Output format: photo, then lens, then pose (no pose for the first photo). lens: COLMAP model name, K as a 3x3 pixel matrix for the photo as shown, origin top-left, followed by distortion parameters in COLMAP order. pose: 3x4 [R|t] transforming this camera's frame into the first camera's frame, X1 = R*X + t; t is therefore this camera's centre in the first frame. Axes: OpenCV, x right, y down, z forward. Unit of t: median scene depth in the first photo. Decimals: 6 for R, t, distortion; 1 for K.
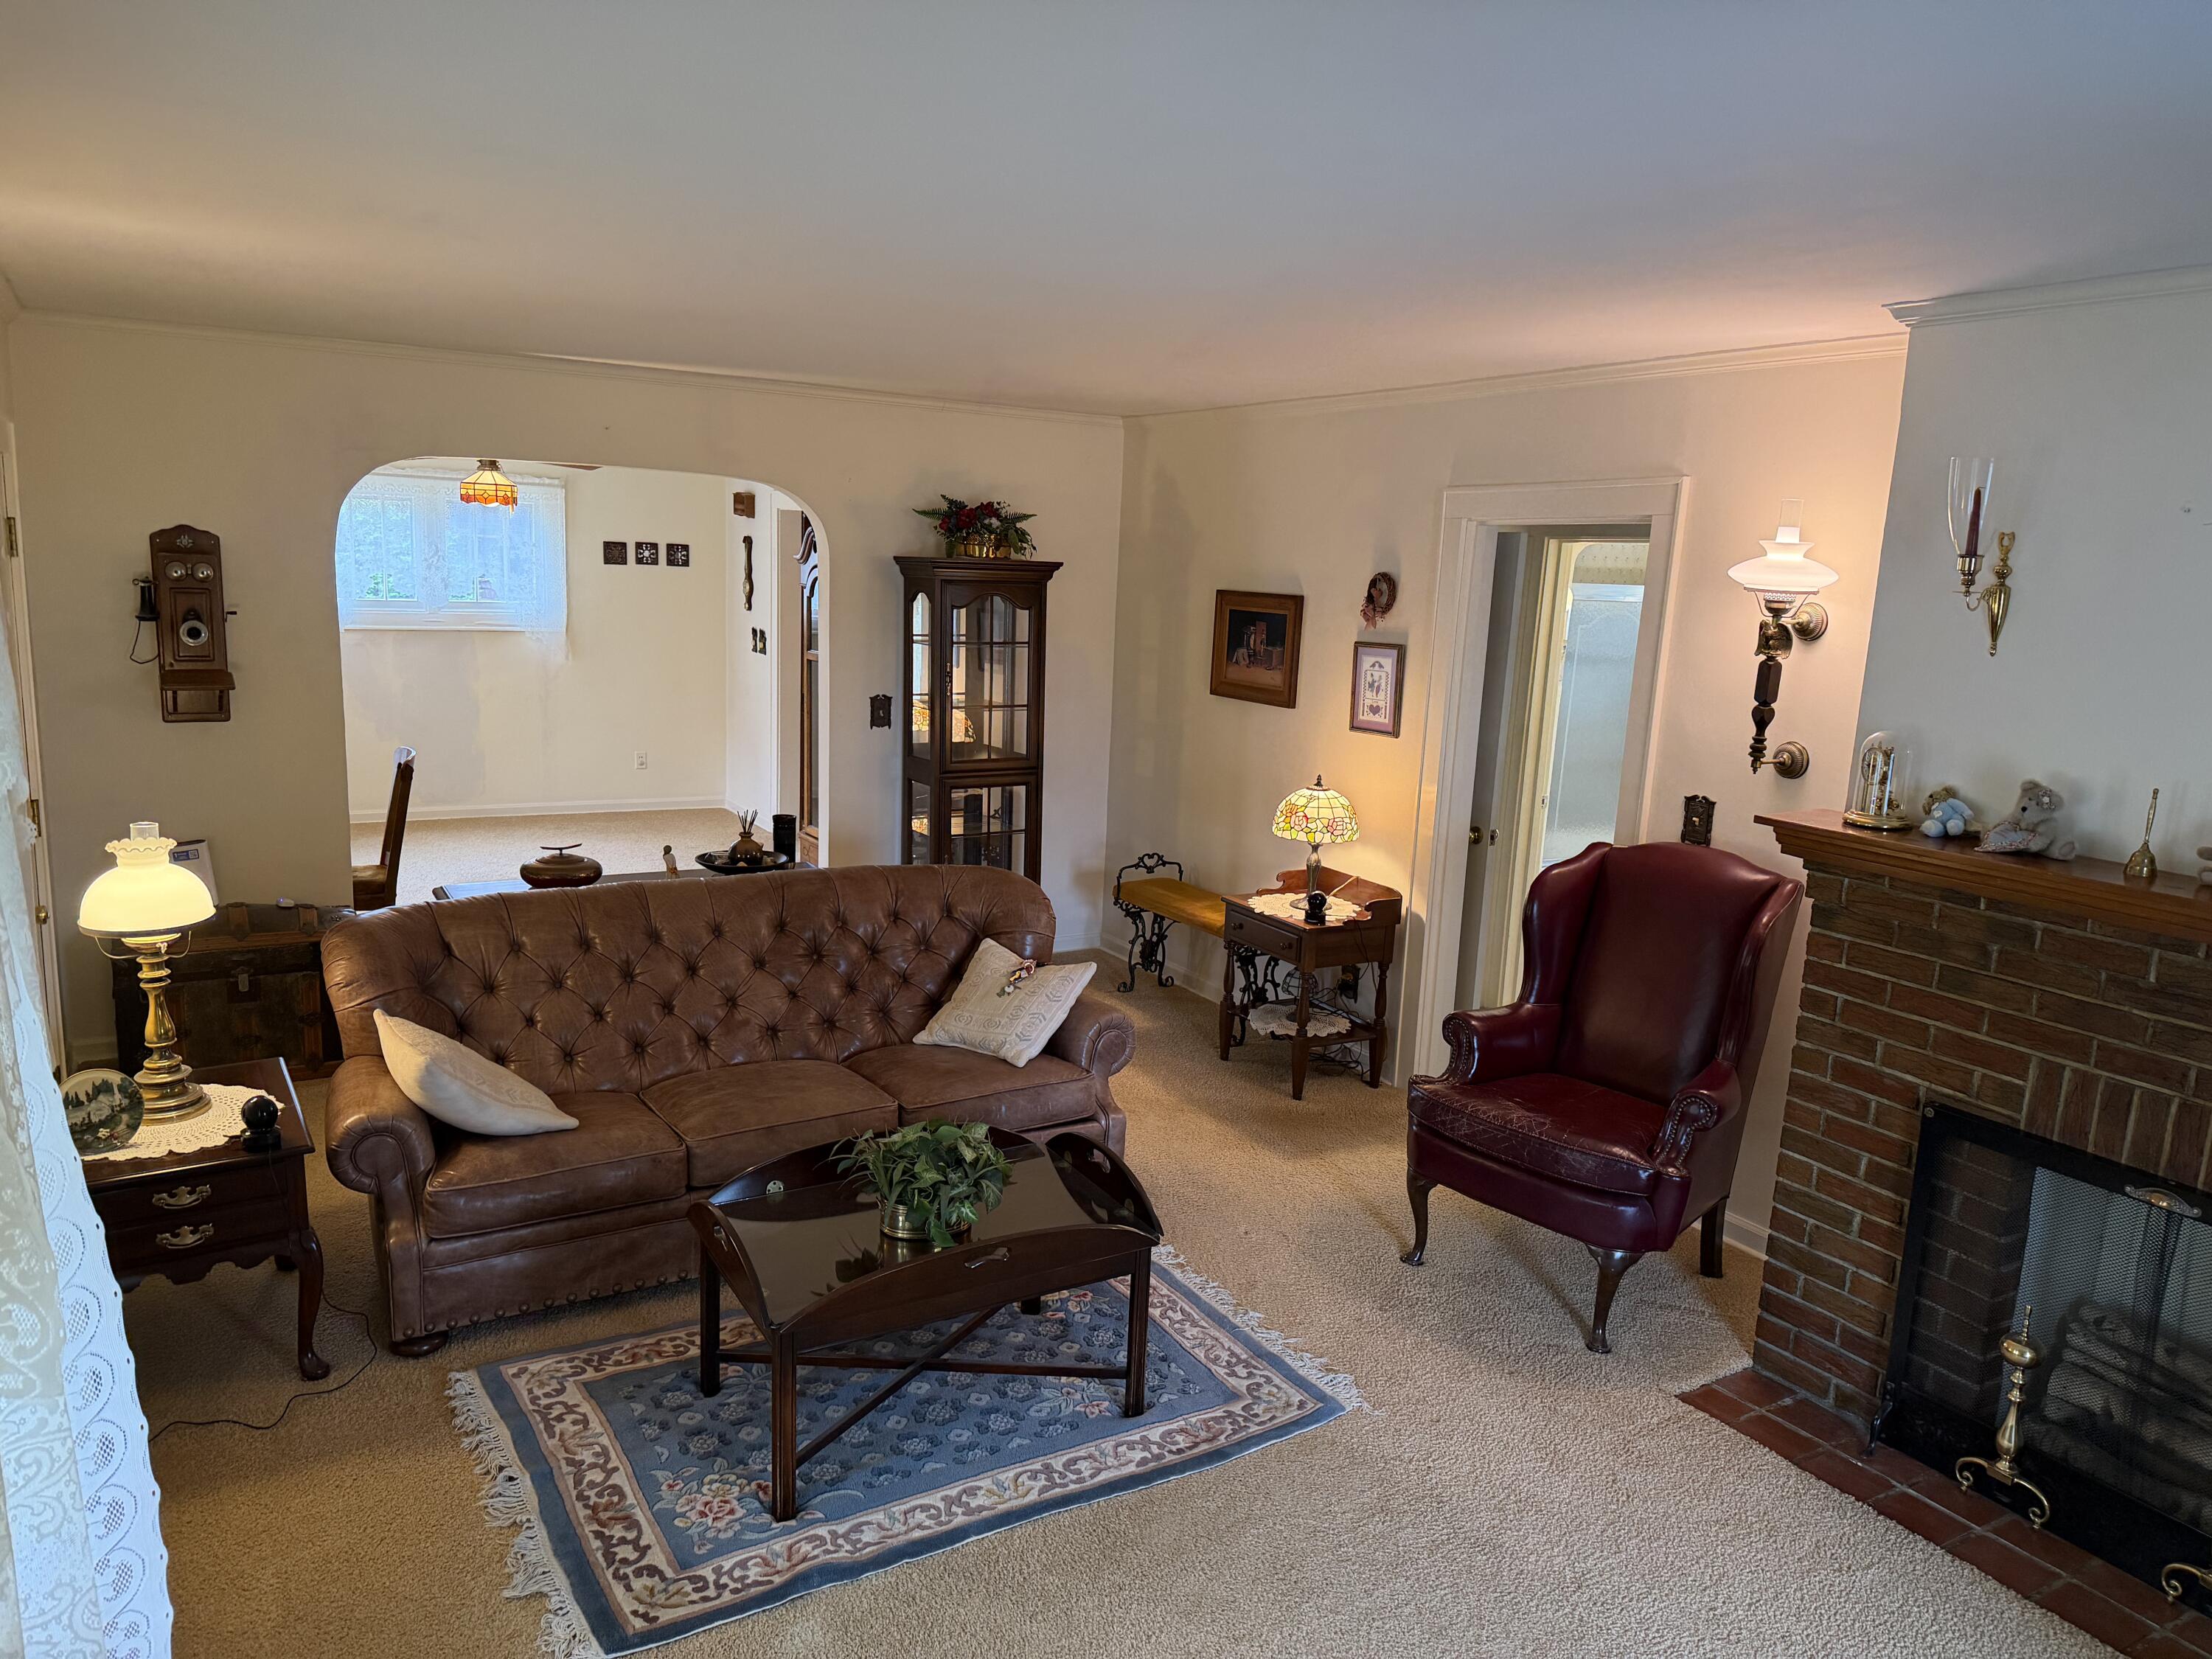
lens RADIAL K [[1566.7, 0, 1039.0], [0, 1566.7, 833.8], [0, 0, 1]] dist [0.117966, -0.189588]
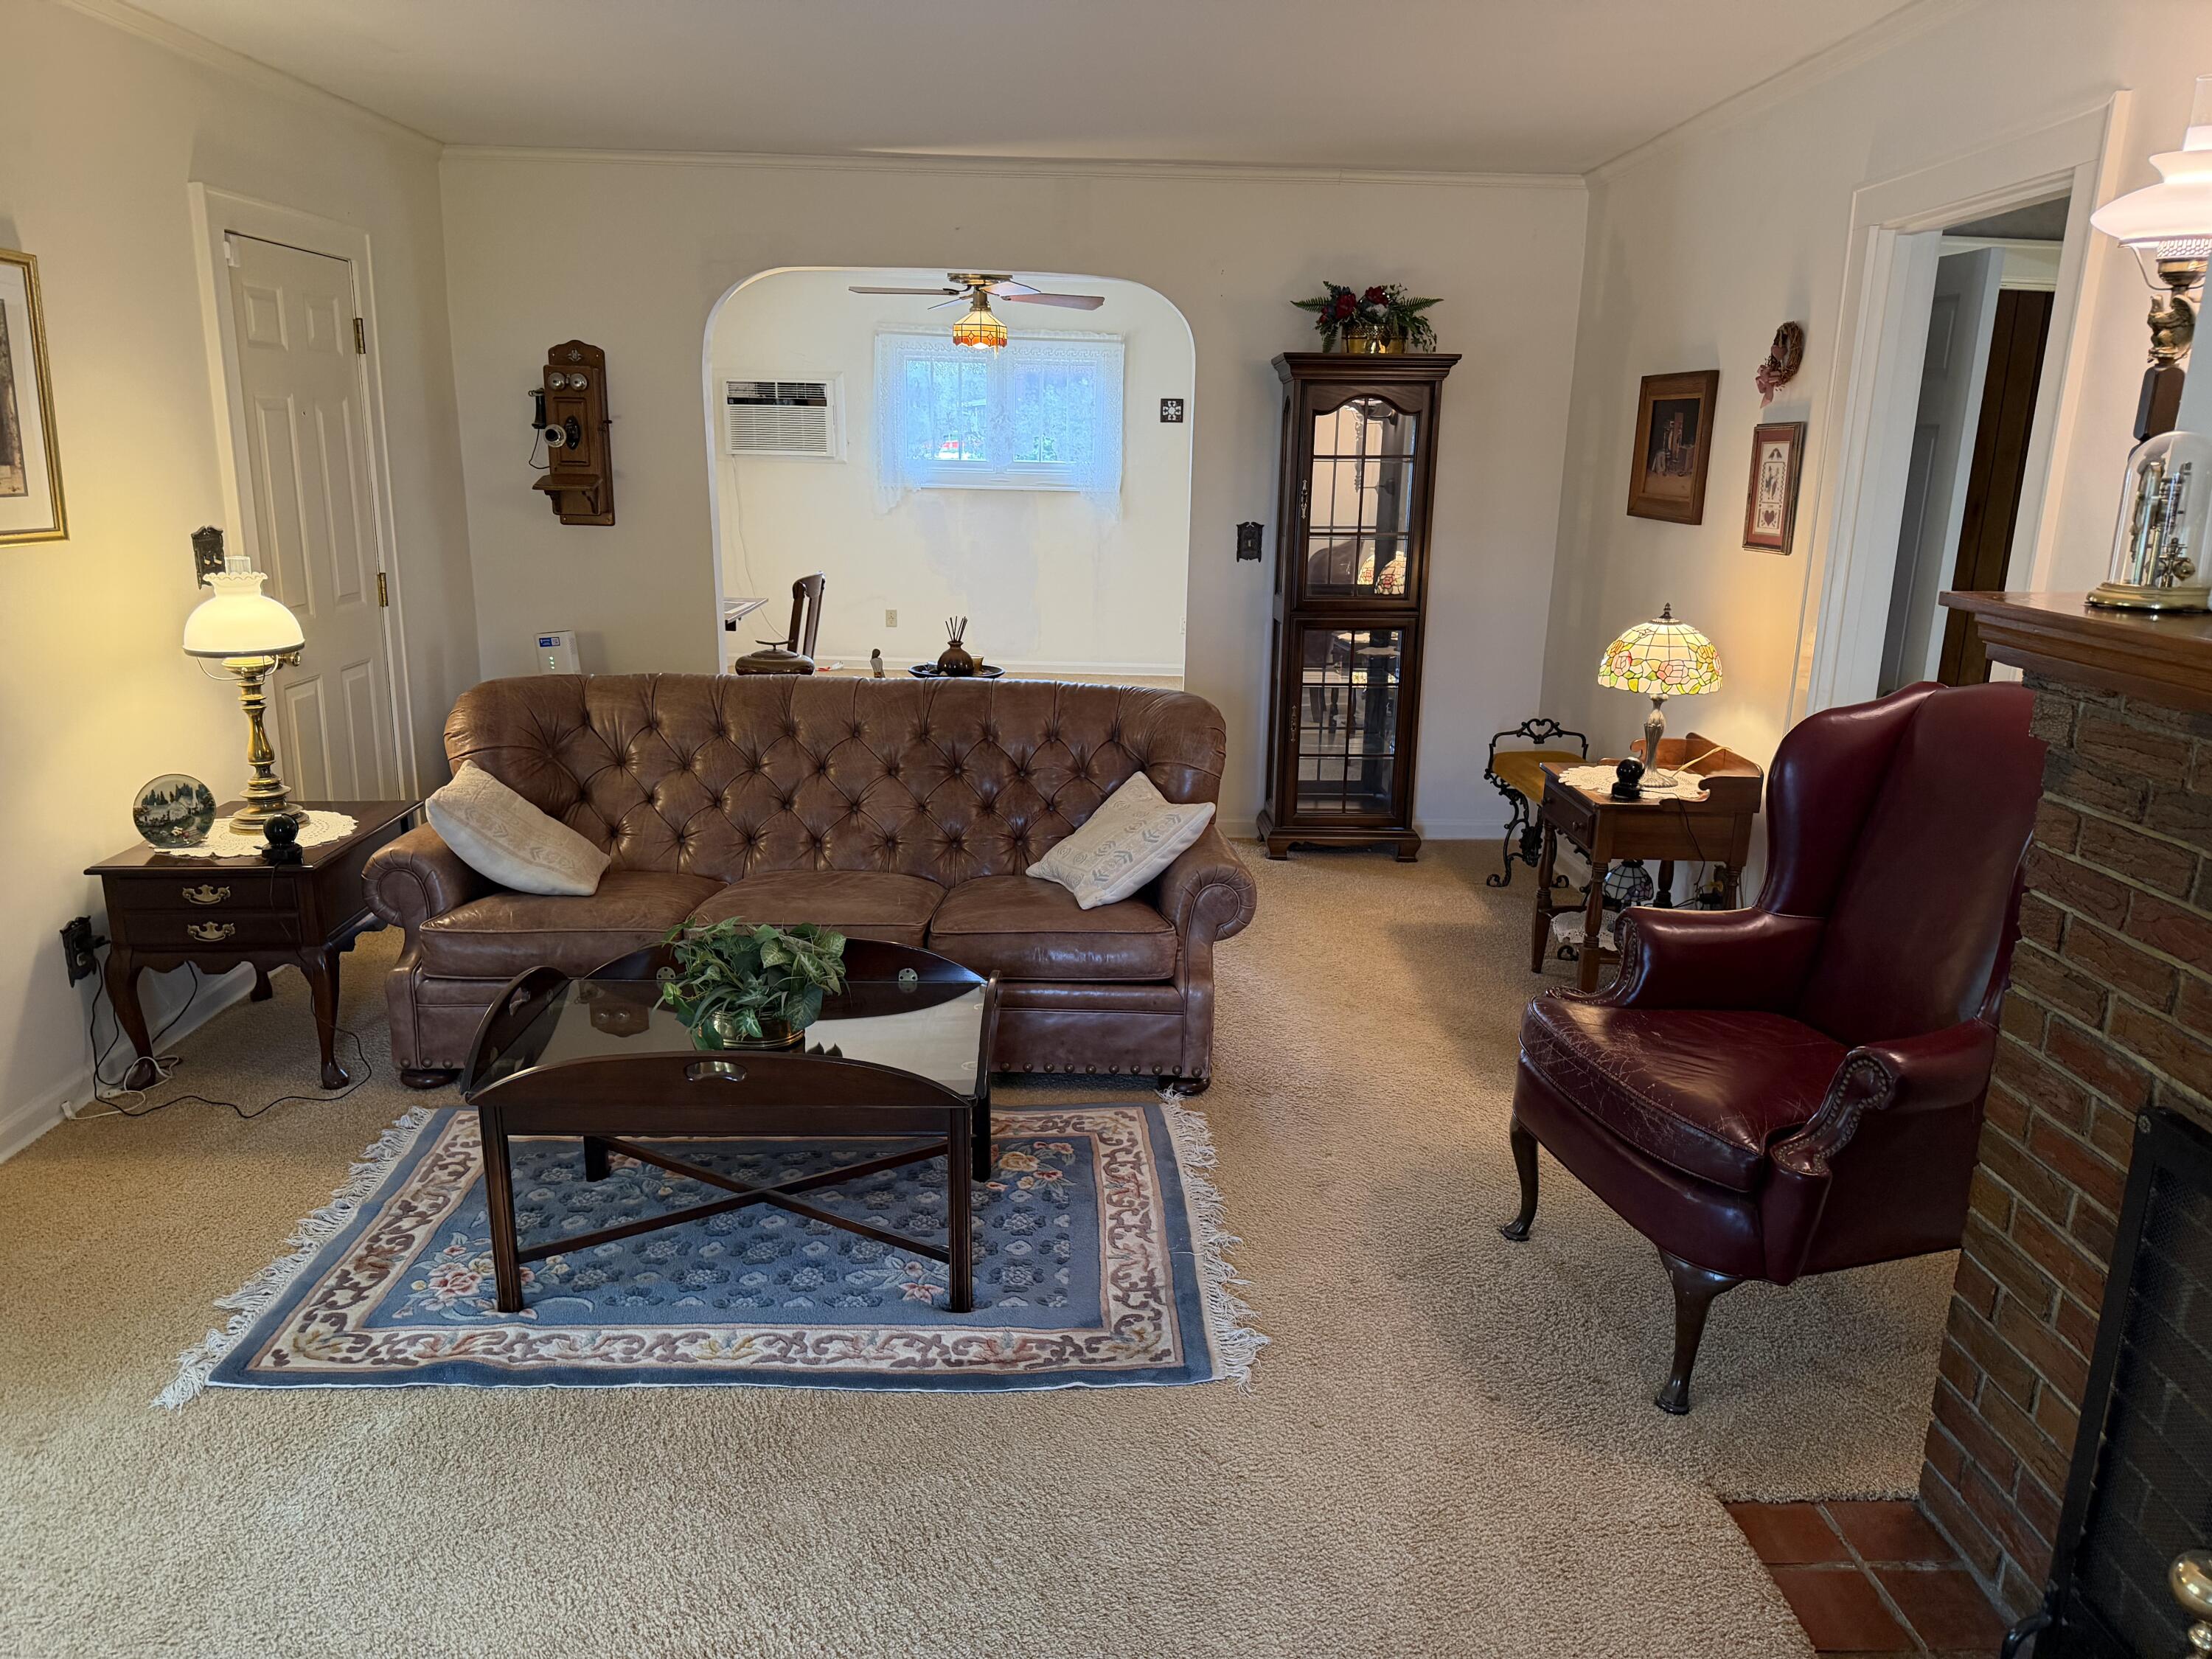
lens RADIAL K [[1540.1, 0, 1098.8], [0, 1540.1, 829.2], [0, 0, 1]] dist [0.119969, -0.153199]
pose [[0.867863, 0.097808, -0.487081, 0.401760], [-0.077218, 0.995070, 0.062230, 0.054808], [0.490766, -0.016395, 0.871137, 0.286376]]
